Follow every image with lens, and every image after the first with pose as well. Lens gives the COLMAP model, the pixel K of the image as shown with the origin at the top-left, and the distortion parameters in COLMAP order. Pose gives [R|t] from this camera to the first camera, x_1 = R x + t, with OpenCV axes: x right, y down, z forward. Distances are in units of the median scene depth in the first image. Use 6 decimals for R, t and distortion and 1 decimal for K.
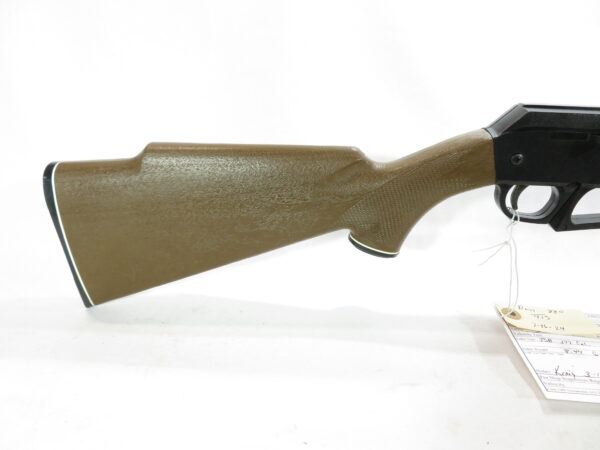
lens RADIAL K [[447.4, 0, 300.0], [0, 447.4, 225.0], [0, 0, 1]] dist [-0.002640, 0.001117]
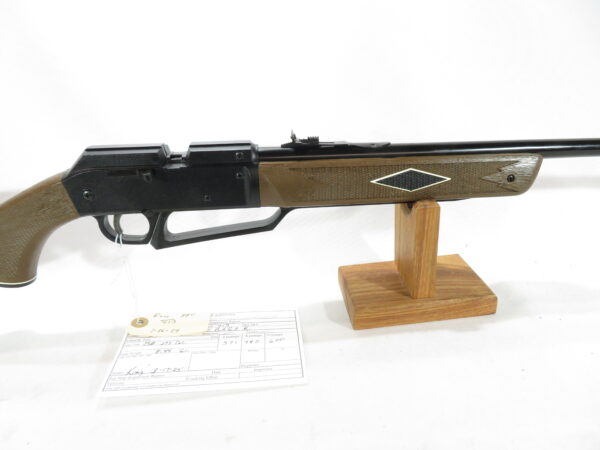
lens RADIAL K [[447.4, 0, 300.0], [0, 447.4, 225.0], [0, 0, 1]] dist [-0.002640, 0.001117]
pose [[0.988702, -0.101010, 0.110745, 0.822023], [0.100295, 0.994885, 0.012024, -0.025337], [-0.111393, -0.000781, 0.993776, -0.202642]]
